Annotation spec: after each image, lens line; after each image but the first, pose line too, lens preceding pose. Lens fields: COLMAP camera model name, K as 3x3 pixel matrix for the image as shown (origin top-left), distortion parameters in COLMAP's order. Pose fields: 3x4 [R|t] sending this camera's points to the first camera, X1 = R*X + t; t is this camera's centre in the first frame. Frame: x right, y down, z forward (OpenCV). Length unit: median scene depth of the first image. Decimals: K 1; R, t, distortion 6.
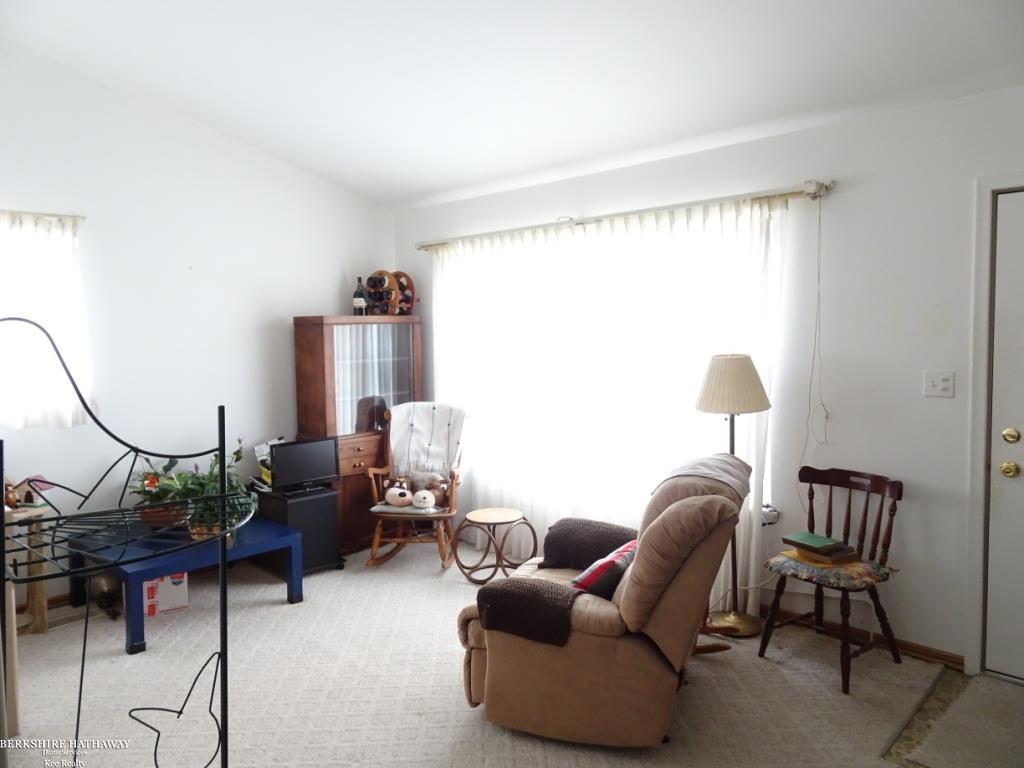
lens RADIAL K [[730.1, 0, 510.4], [0, 730.1, 382.2], [0, 0, 1]] dist [-0.005323, 0.003236]
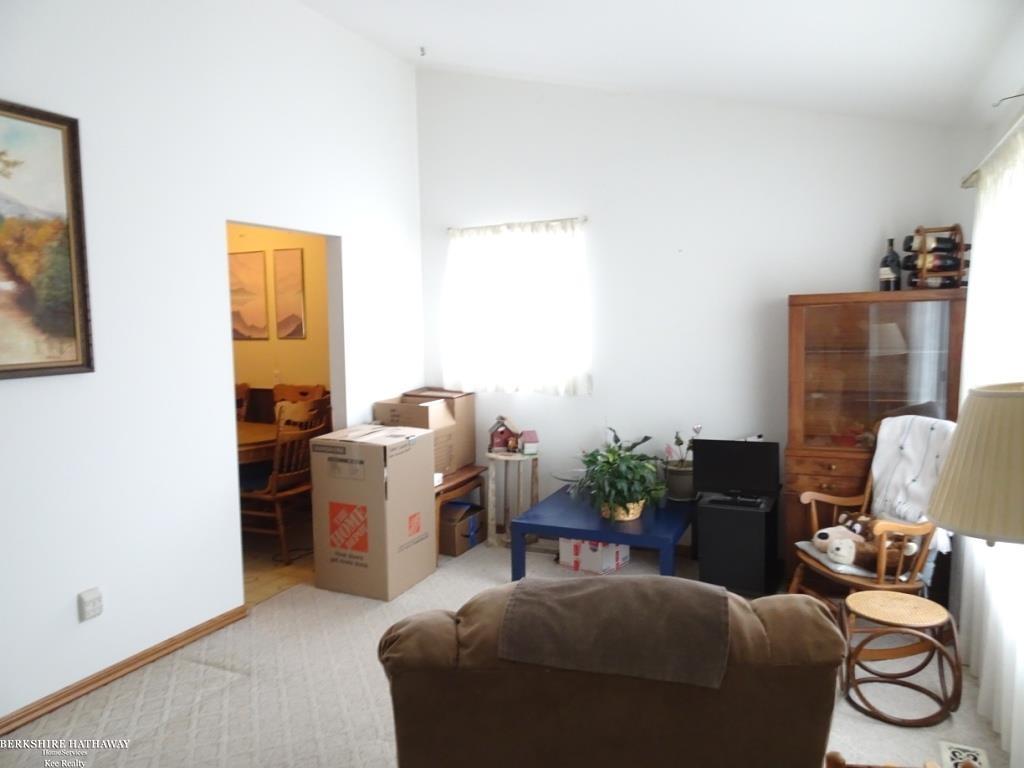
lens RADIAL K [[730.1, 0, 510.9], [0, 730.1, 383.5], [0, 0, 1]] dist [-0.005323, 0.003236]
pose [[0.310479, 0.087883, -0.946509, 0.406197], [-0.050804, 0.995828, 0.075798, -0.036442], [0.949222, 0.024552, 0.313649, 0.429813]]
